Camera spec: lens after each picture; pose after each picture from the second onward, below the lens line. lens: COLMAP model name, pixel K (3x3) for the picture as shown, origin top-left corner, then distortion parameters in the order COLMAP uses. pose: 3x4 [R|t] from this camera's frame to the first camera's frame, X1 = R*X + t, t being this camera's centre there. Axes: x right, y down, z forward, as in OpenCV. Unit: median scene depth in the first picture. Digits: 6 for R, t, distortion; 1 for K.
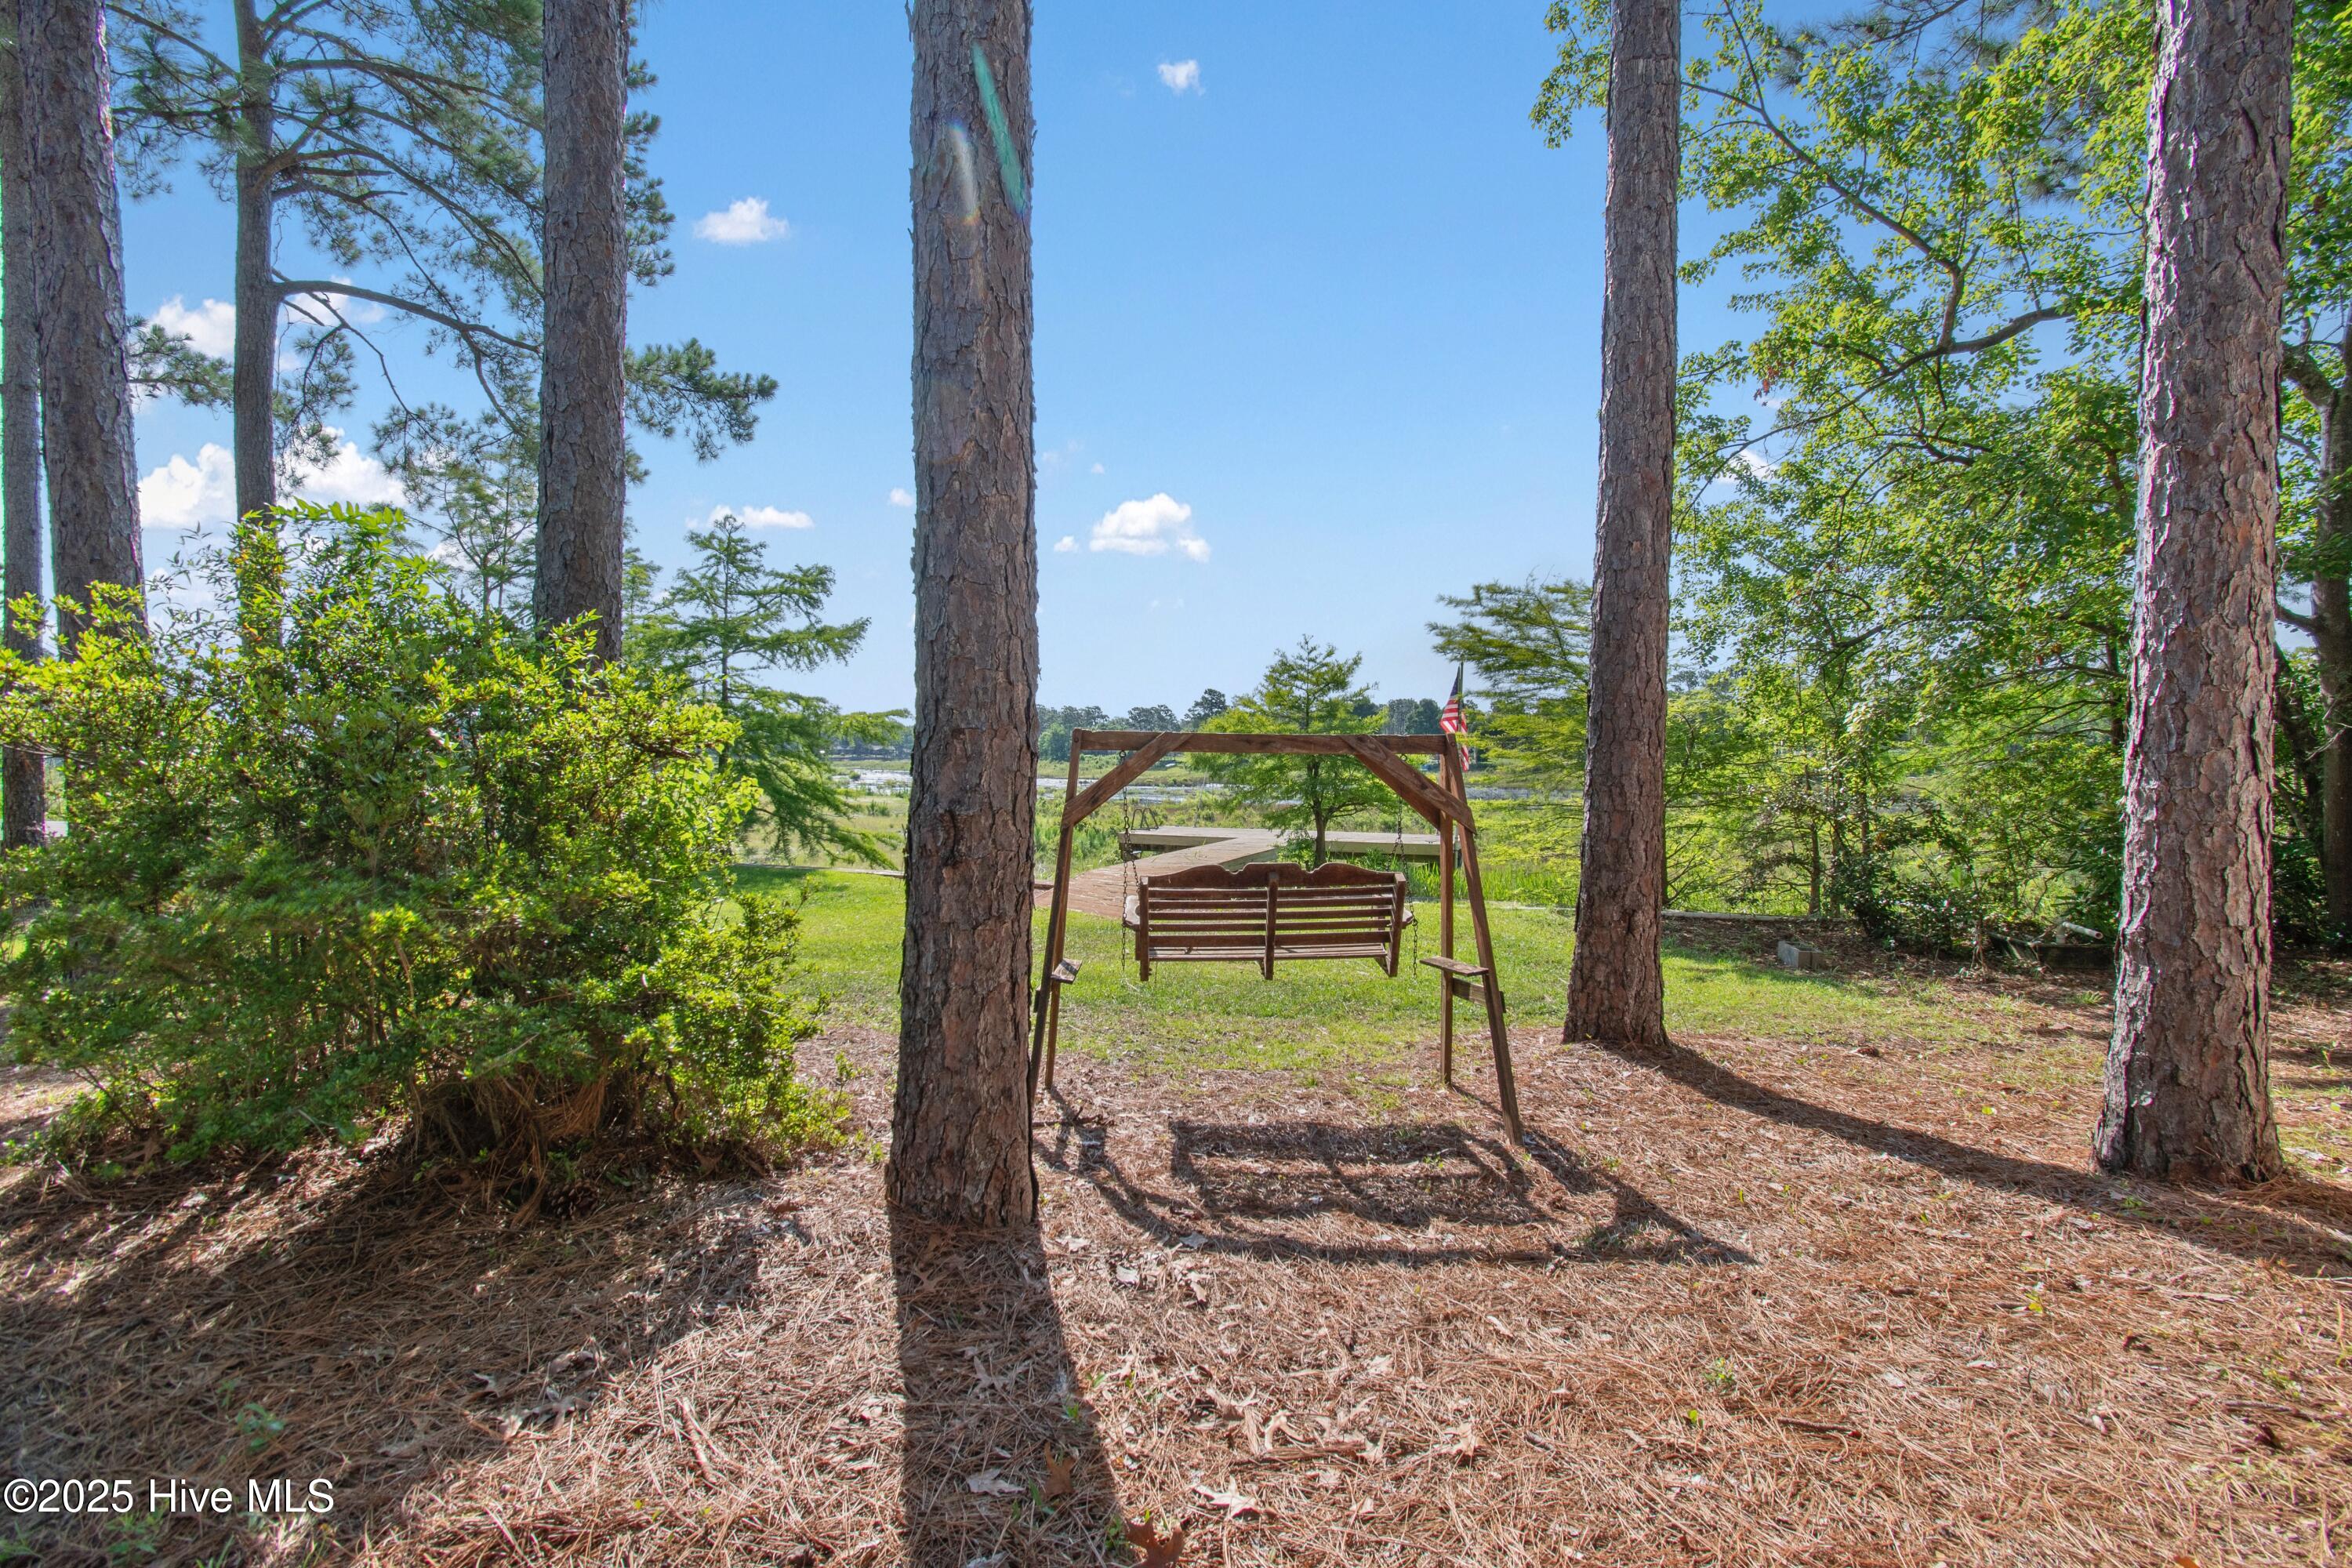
lens RADIAL K [[1032.4, 0, 1190.5], [0, 1032.4, 785.1], [0, 0, 1]] dist [0.001179, -0.000491]
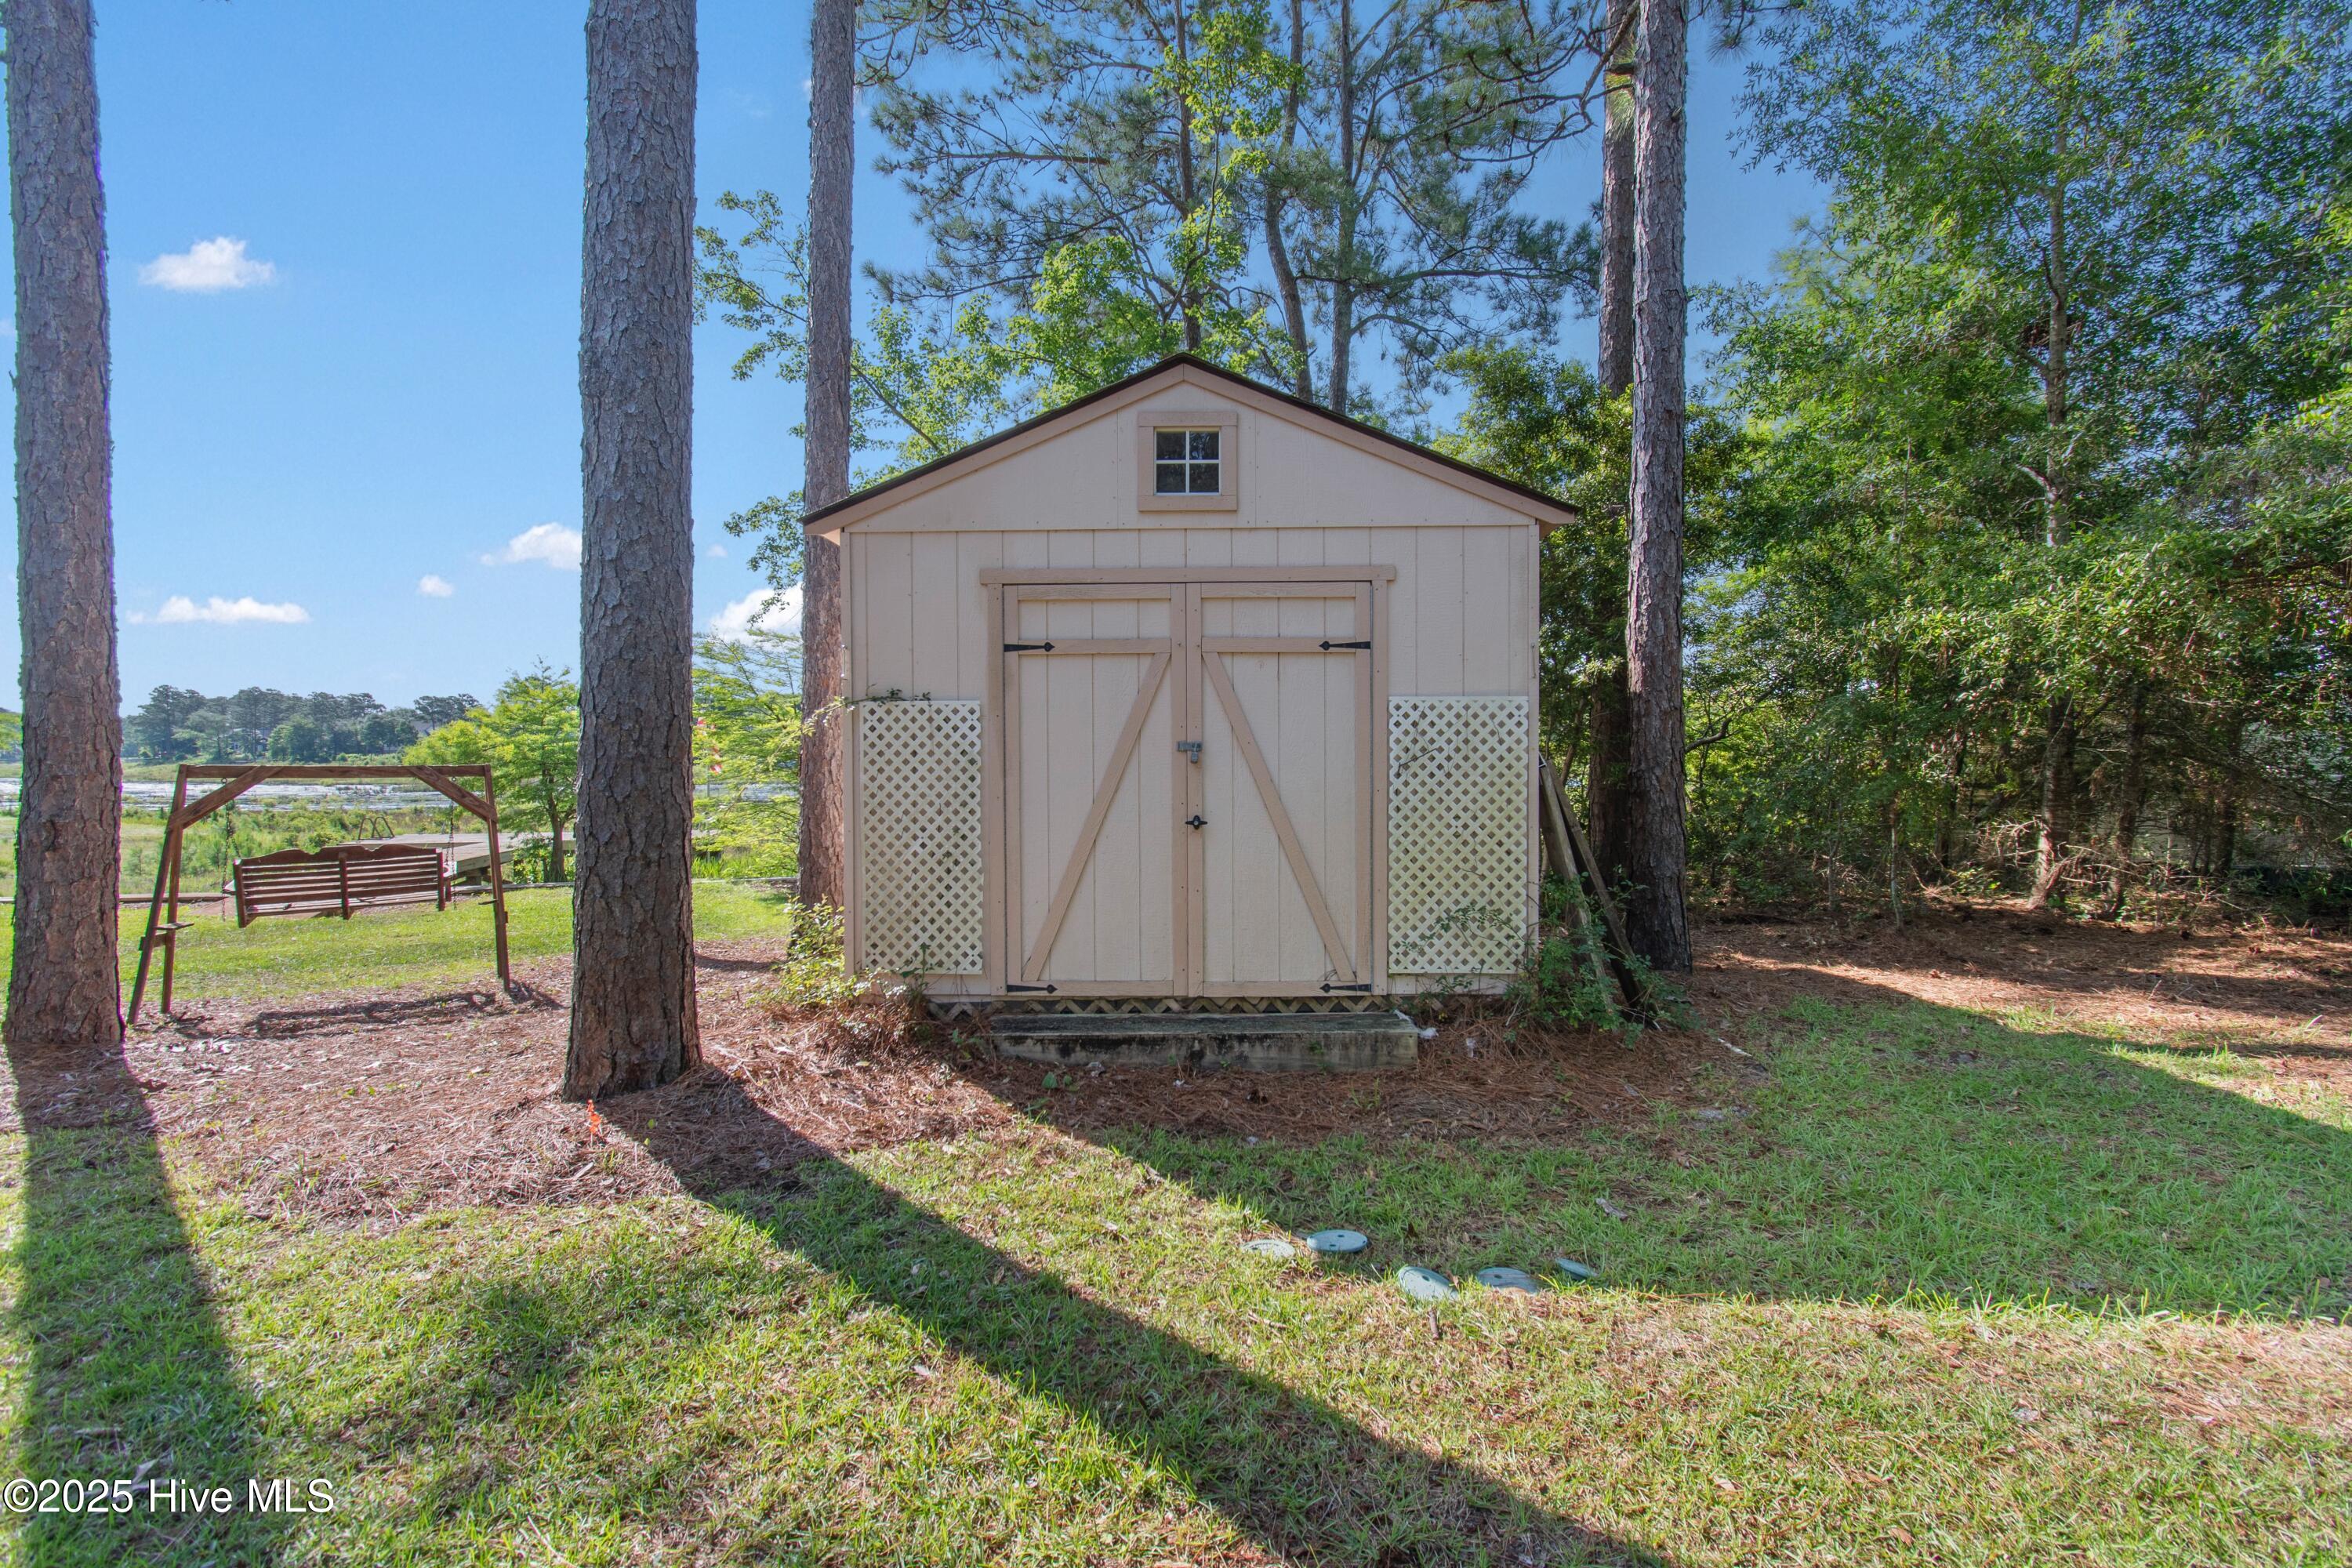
lens RADIAL K [[1032.4, 0, 1190.5], [0, 1032.4, 785.1], [0, 0, 1]] dist [0.001179, -0.000491]
pose [[0.840453, -0.010525, 0.541782, 0.322302], [0.009573, 0.999944, 0.004576, -0.018444], [-0.541800, 0.001340, 0.840506, -1.112580]]
